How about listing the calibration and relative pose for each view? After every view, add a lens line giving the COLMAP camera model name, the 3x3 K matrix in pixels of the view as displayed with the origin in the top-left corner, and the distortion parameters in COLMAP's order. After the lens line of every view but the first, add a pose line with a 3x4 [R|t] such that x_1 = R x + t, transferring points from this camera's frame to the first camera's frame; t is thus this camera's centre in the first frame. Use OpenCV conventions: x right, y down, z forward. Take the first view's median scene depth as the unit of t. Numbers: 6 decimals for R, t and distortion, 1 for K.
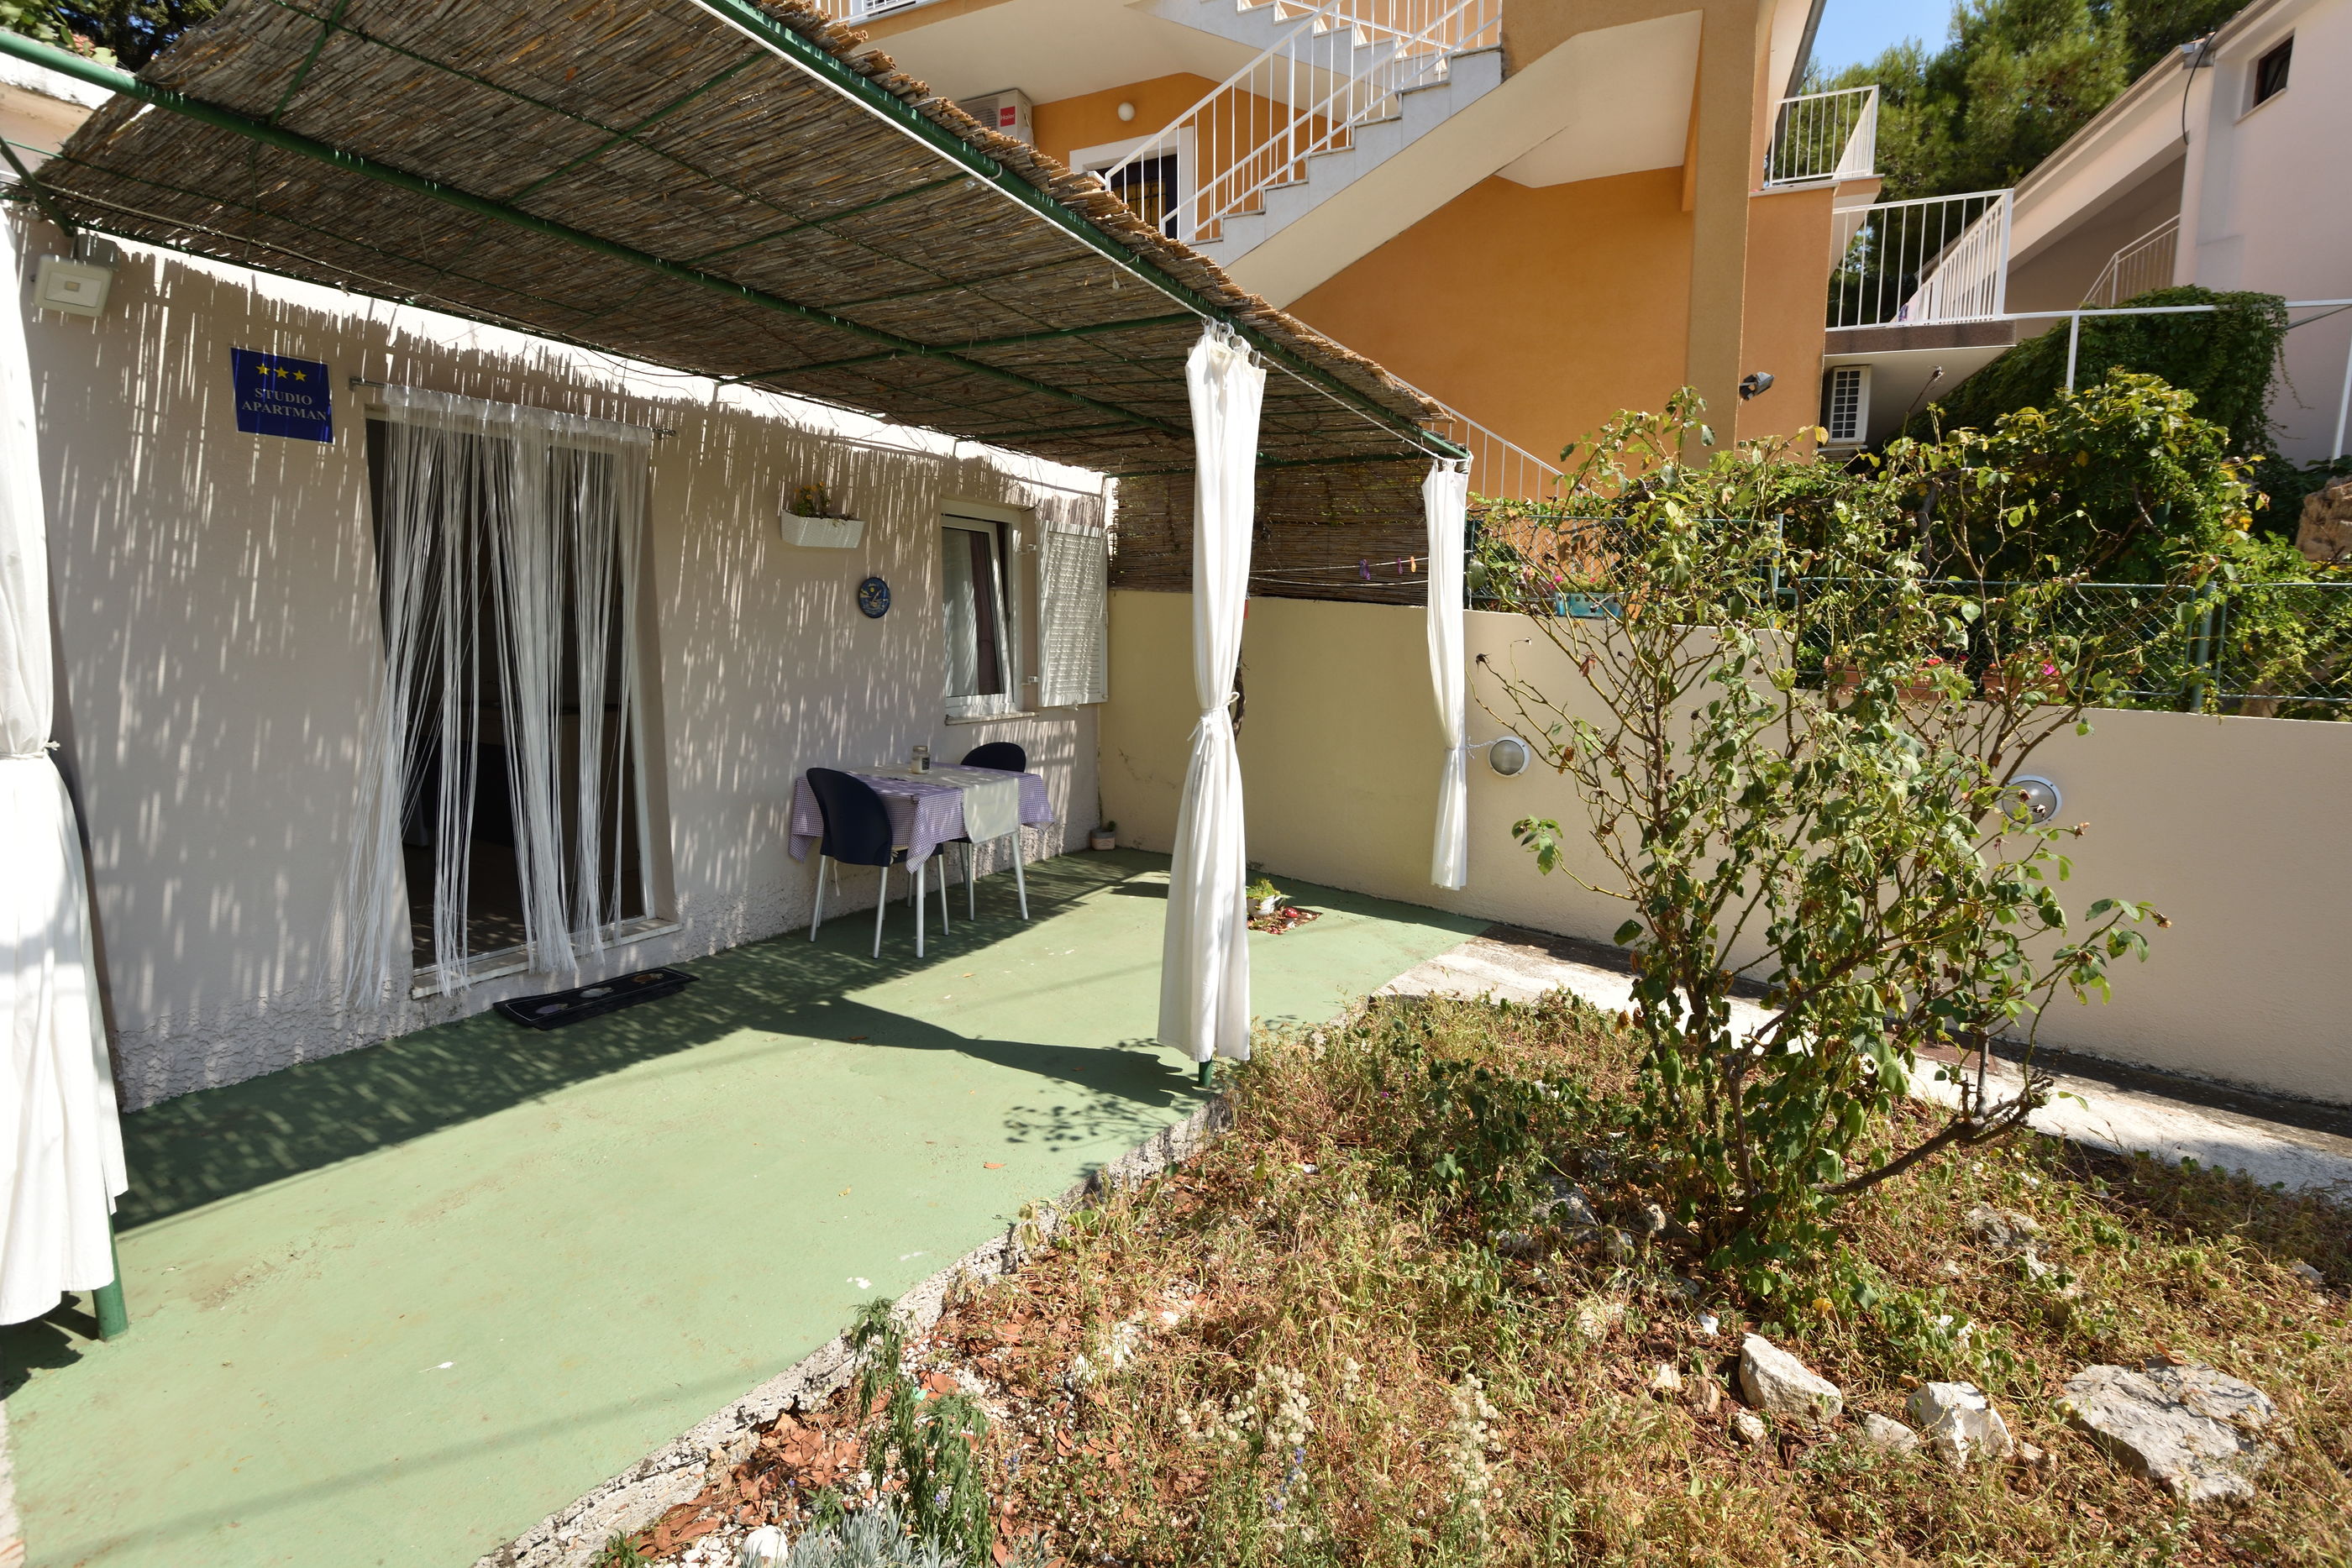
lens RADIAL K [[1033.3, 0, 1176.0], [0, 1033.3, 778.0], [0, 0, 1]] dist [-0.040865, 0.007784]
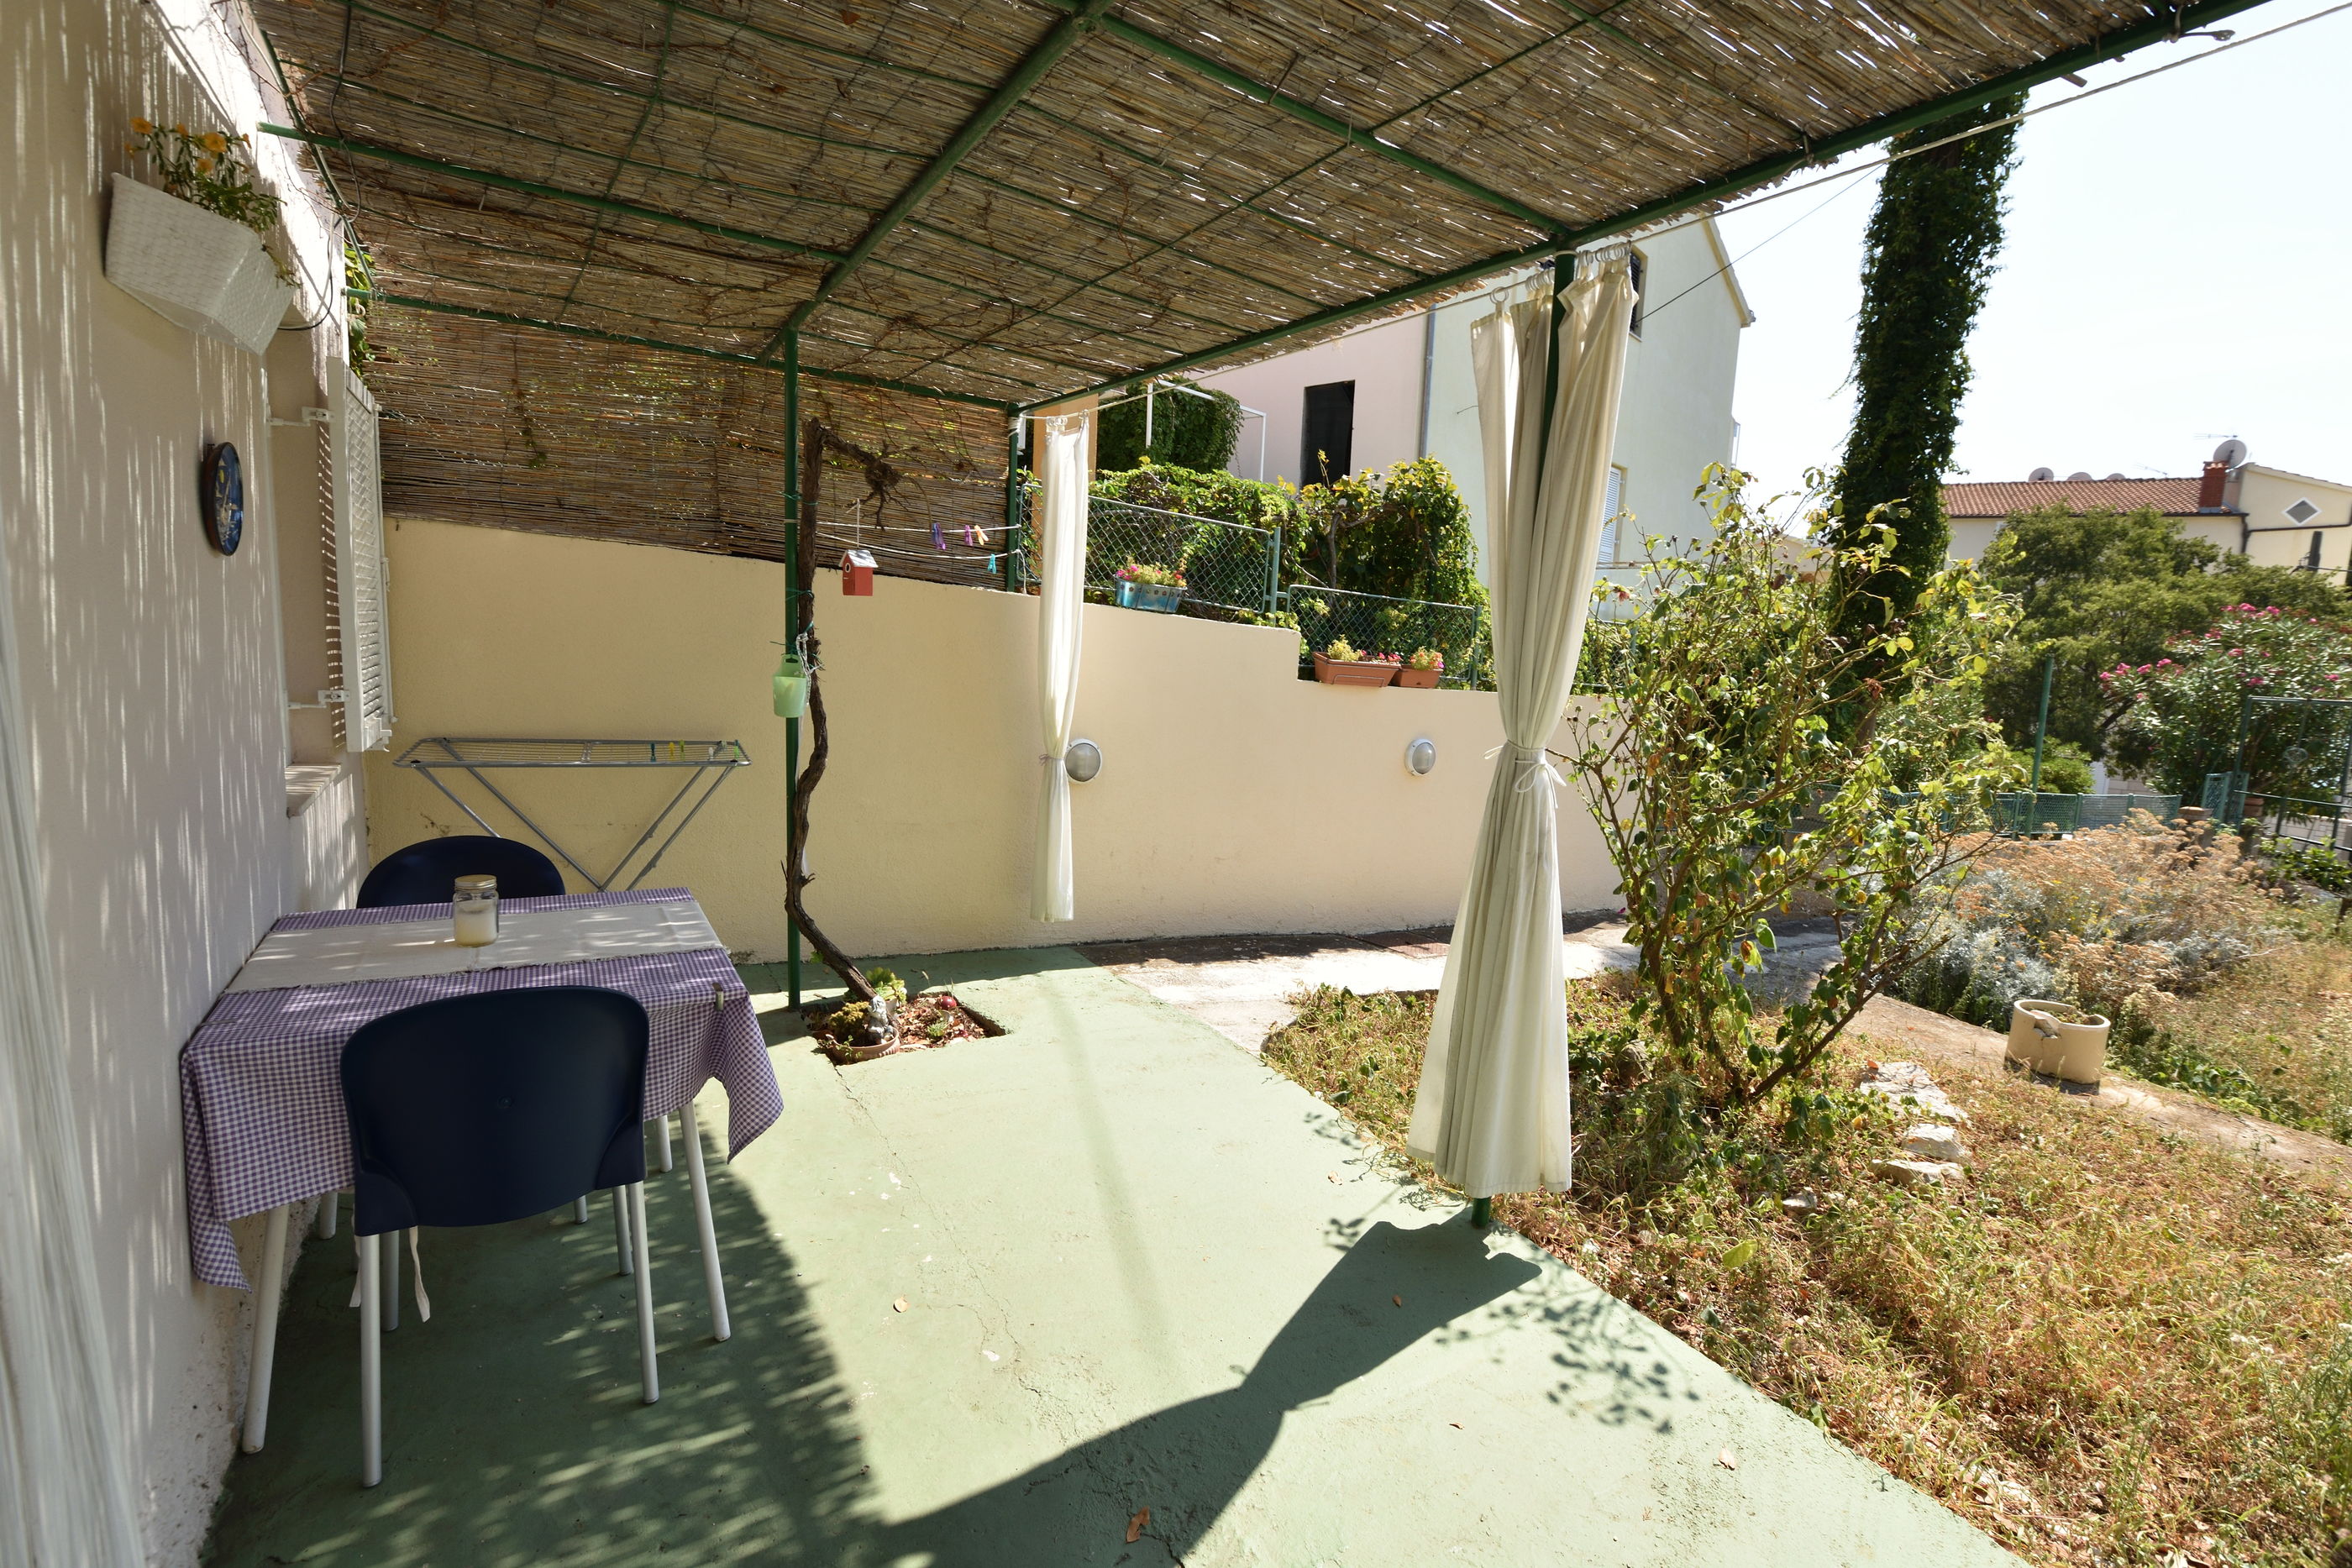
lens RADIAL K [[1033.3, 0, 1176.0], [0, 1033.3, 778.0], [0, 0, 1]] dist [-0.040865, 0.007784]
pose [[0.459005, -0.109325, 0.881682, -0.633064], [0.102563, 0.992285, 0.069645, -0.086255], [-0.882494, 0.058461, 0.466677, 0.773514]]
